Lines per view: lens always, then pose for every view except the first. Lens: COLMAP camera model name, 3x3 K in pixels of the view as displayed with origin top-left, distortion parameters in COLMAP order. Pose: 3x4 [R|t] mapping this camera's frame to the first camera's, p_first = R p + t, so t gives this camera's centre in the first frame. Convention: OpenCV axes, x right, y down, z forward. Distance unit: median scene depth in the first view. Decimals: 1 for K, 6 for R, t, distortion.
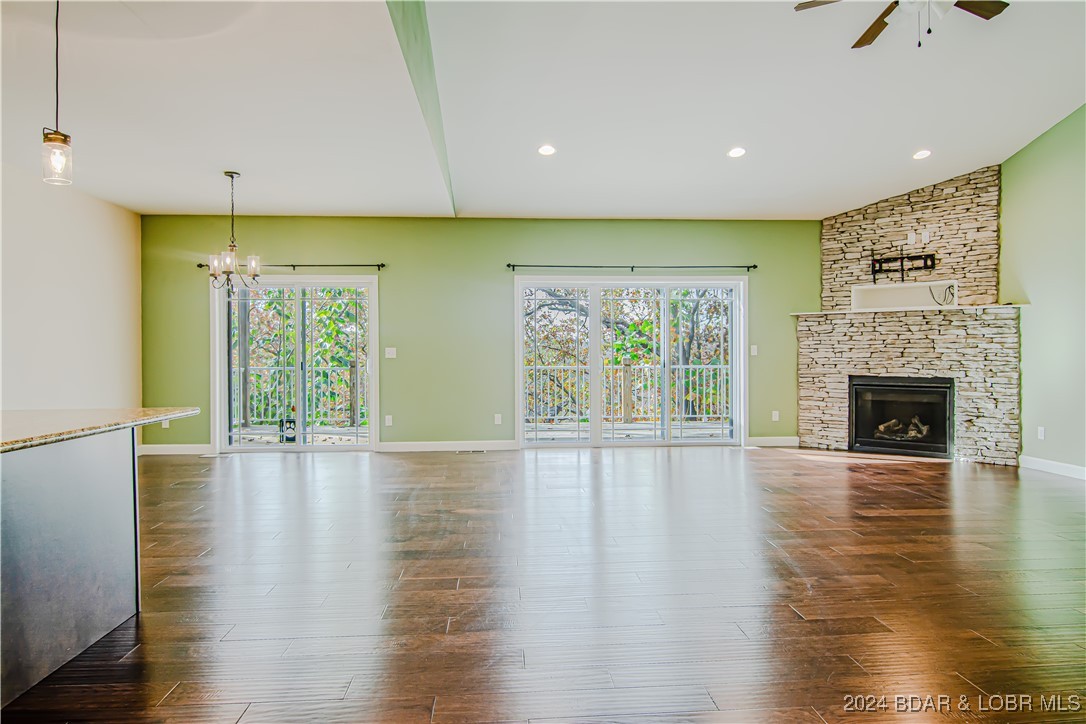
lens RADIAL K [[646.8, 0, 541.9], [0, 646.8, 358.9], [0, 0, 1]] dist [-0.002340, -0.015146]
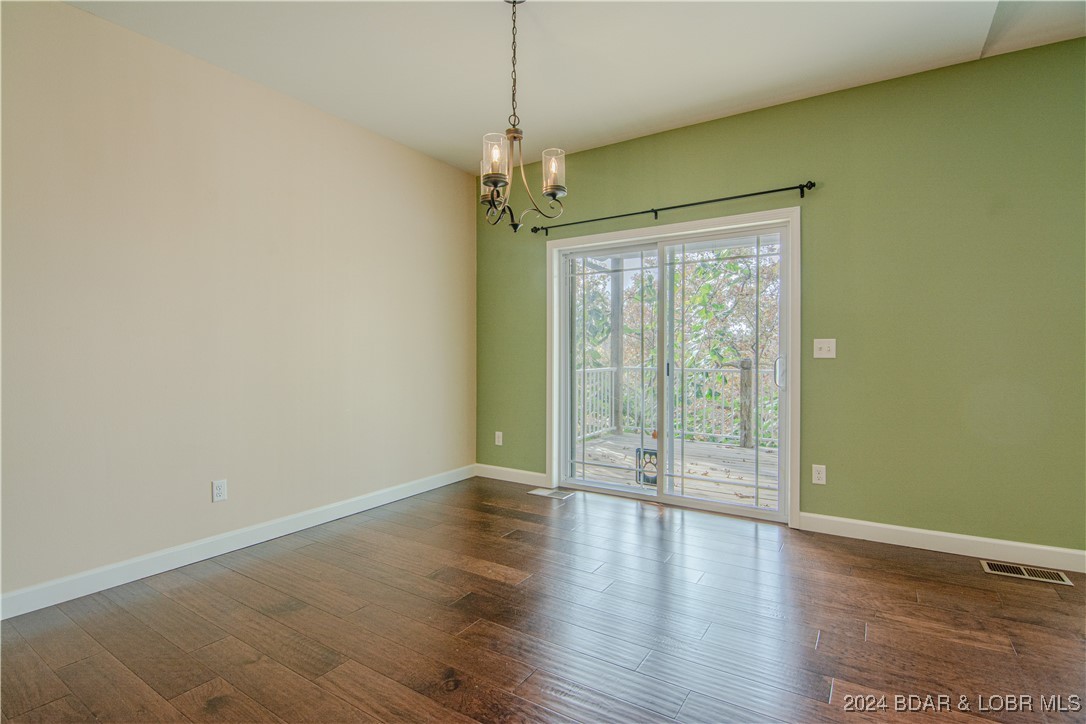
lens RADIAL K [[525.9, 0, 537.4], [0, 525.9, 358.2], [0, 0, 1]] dist [-0.010643, -0.009175]
pose [[0.795222, 0.009871, -0.606238, -0.164053], [-0.009008, 0.999949, 0.004465, -0.000721], [0.606251, 0.001910, 0.795271, 0.524749]]
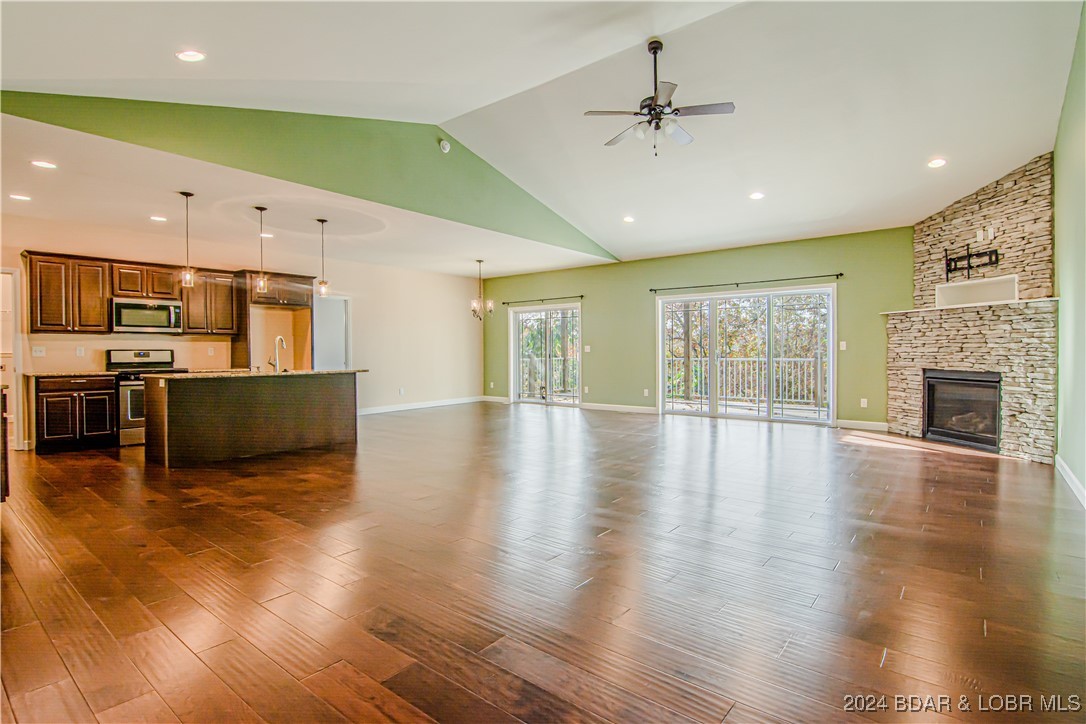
lens RADIAL K [[525.9, 0, 547.4], [0, 525.9, 358.7], [0, 0, 1]] dist [-0.010643, -0.009175]
pose [[0.746089, 0.009978, -0.665772, 0.597539], [-0.002626, 0.999924, 0.012044, 0.000025], [0.665841, -0.007237, 0.746058, -0.070367]]
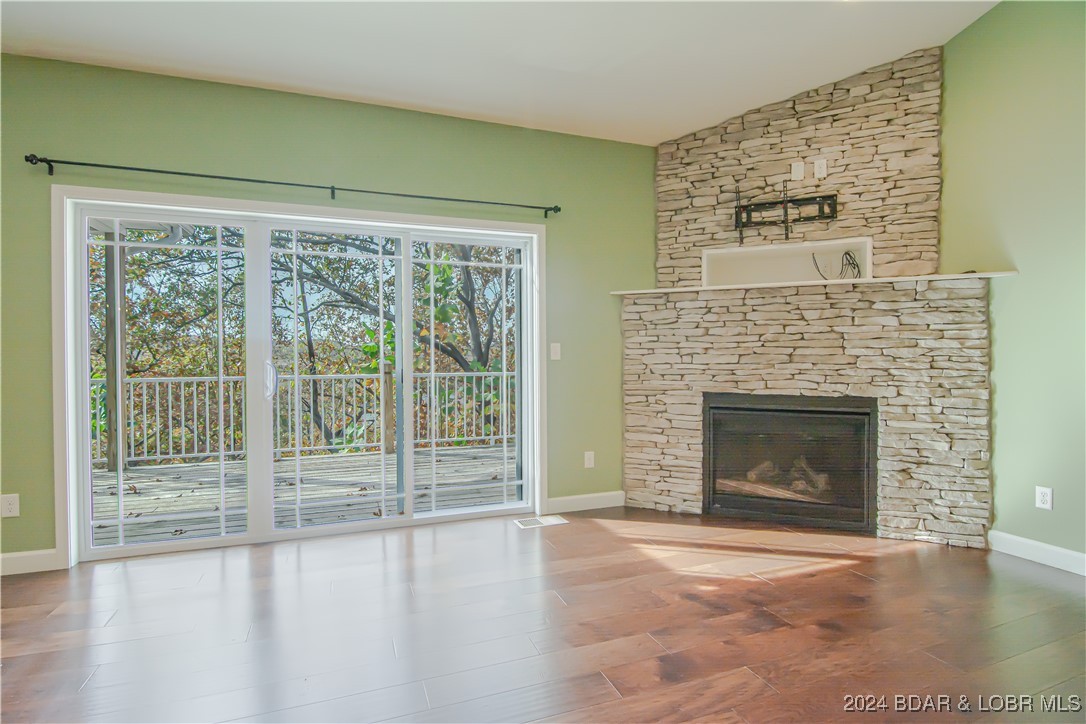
lens RADIAL K [[525.9, 0, 535.1], [0, 525.9, 360.2], [0, 0, 1]] dist [-0.010643, -0.009175]
pose [[0.957387, -0.002205, 0.288798, 0.181975], [0.002793, 0.999995, -0.001623, -0.004830], [-0.288793, 0.002360, 0.957389, 0.579376]]
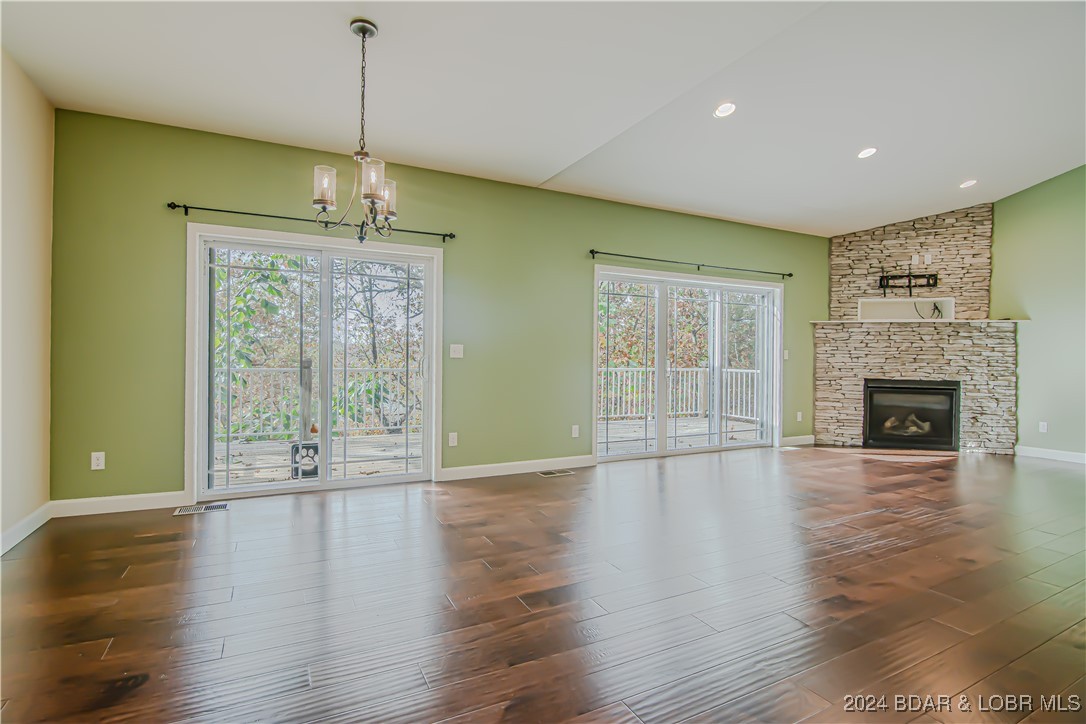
lens RADIAL K [[525.9, 0, 540.4], [0, 525.9, 360.2], [0, 0, 1]] dist [-0.010643, -0.009175]
pose [[0.920406, 0.011345, 0.390800, -0.395190], [-0.010093, 0.999935, -0.005257, 0.004305], [-0.390834, 0.000894, 0.920461, 0.396594]]
